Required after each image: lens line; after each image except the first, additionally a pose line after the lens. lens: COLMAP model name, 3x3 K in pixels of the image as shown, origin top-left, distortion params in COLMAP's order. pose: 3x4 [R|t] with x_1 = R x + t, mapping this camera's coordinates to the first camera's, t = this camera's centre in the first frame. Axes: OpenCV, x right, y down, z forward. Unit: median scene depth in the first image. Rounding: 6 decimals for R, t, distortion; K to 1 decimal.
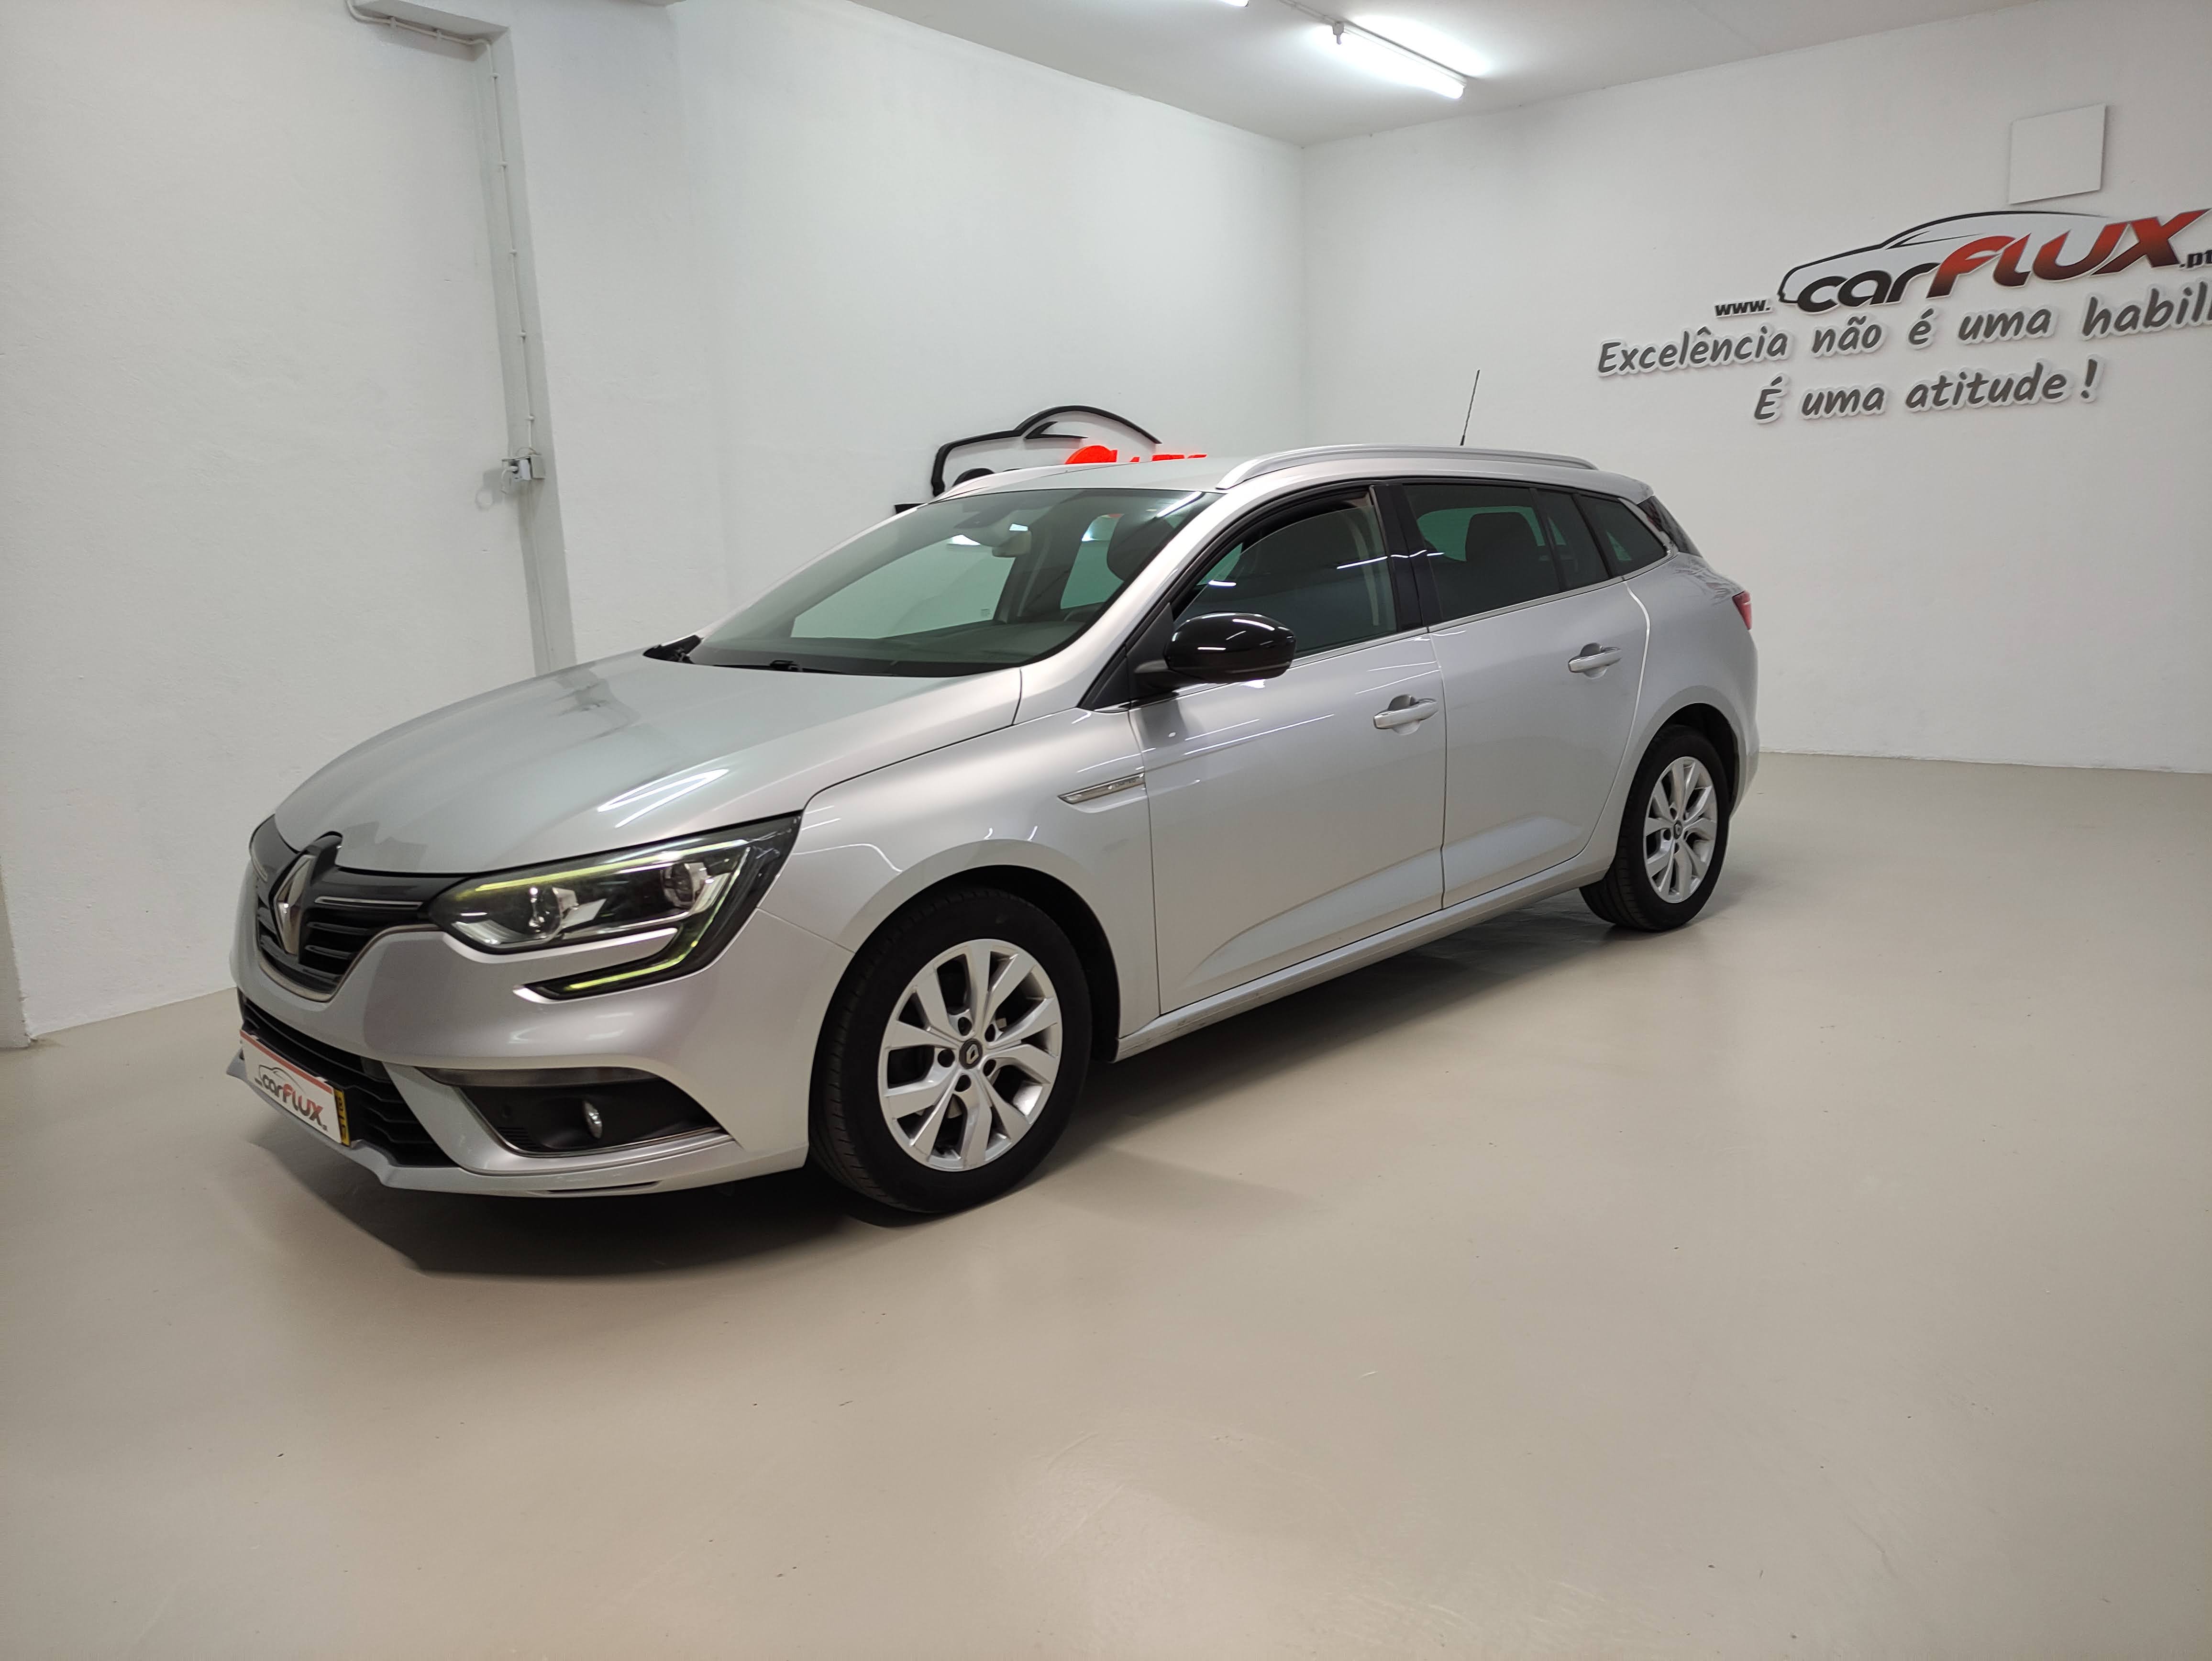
lens RADIAL K [[1636.8, 0, 1107.6], [0, 1636.8, 848.2], [0, 0, 1]] dist [0.096424, -0.004955]
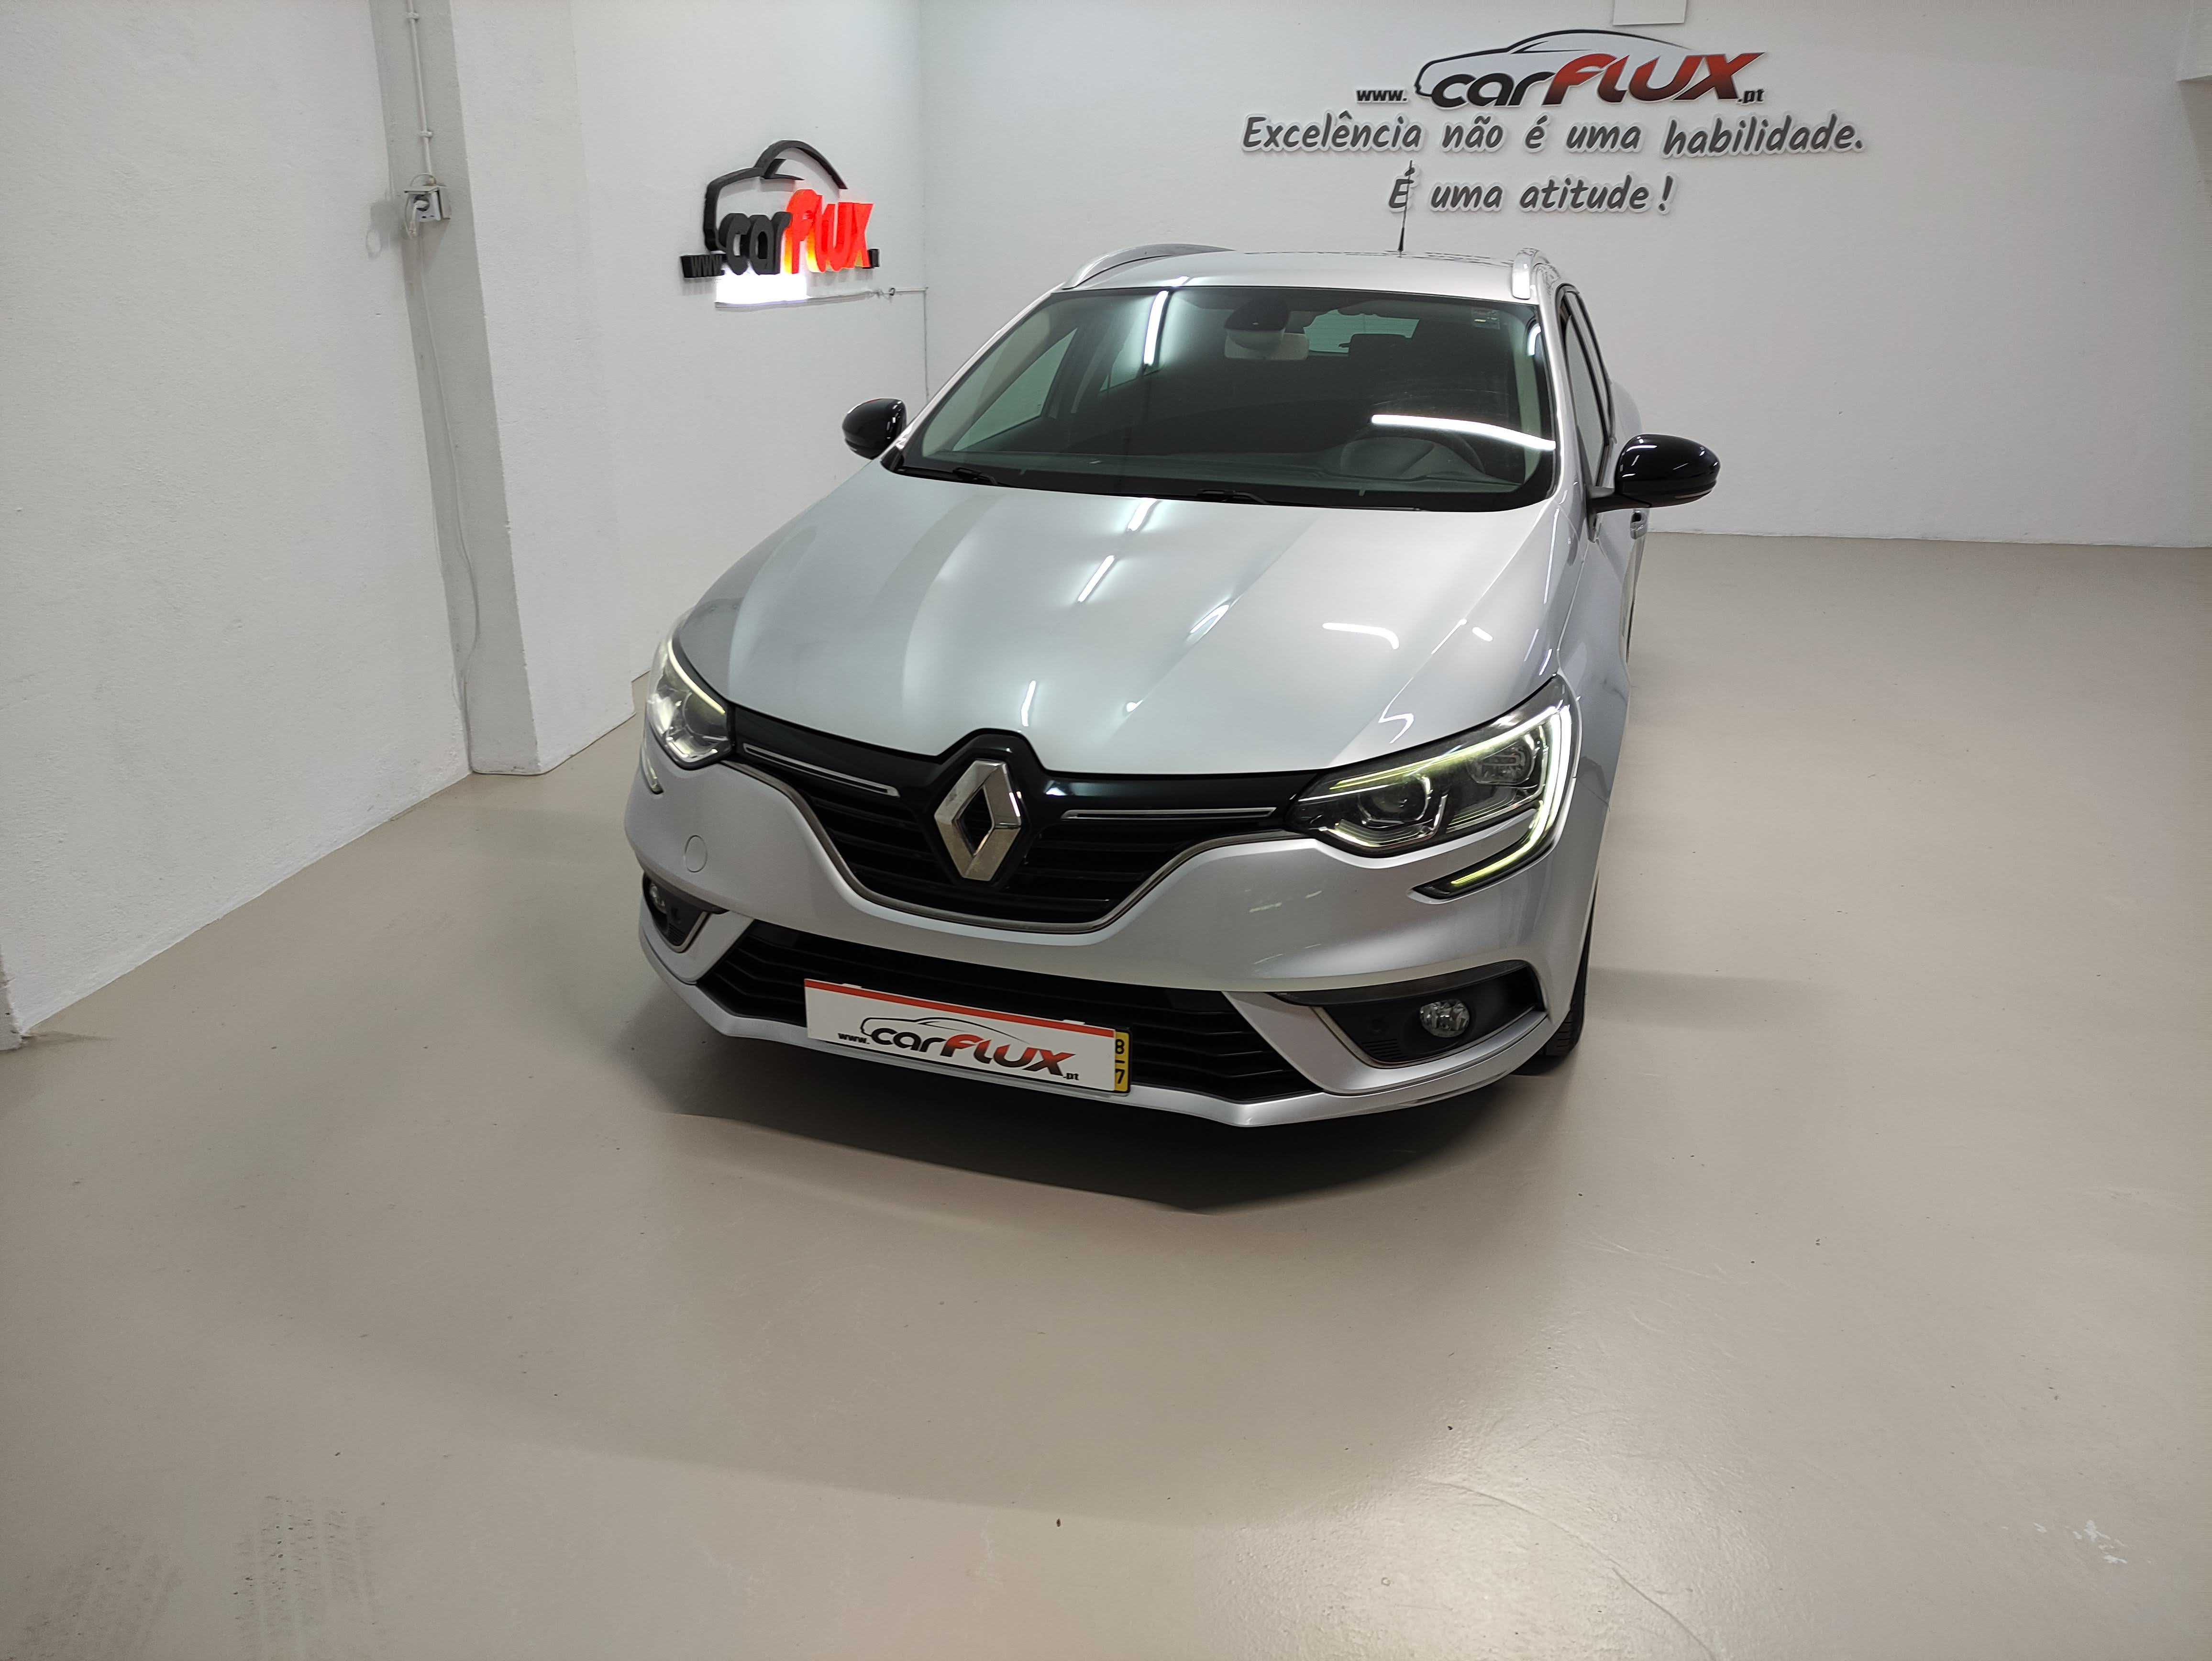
lens RADIAL K [[1636.8, 0, 1111.0], [0, 1636.8, 830.0], [0, 0, 1]] dist [0.096424, -0.004955]
pose [[0.881746, -0.114892, 0.457518, -0.329995], [0.050576, 0.987321, 0.150465, -0.033251], [-0.469005, -0.109533, 0.876377, 0.108593]]
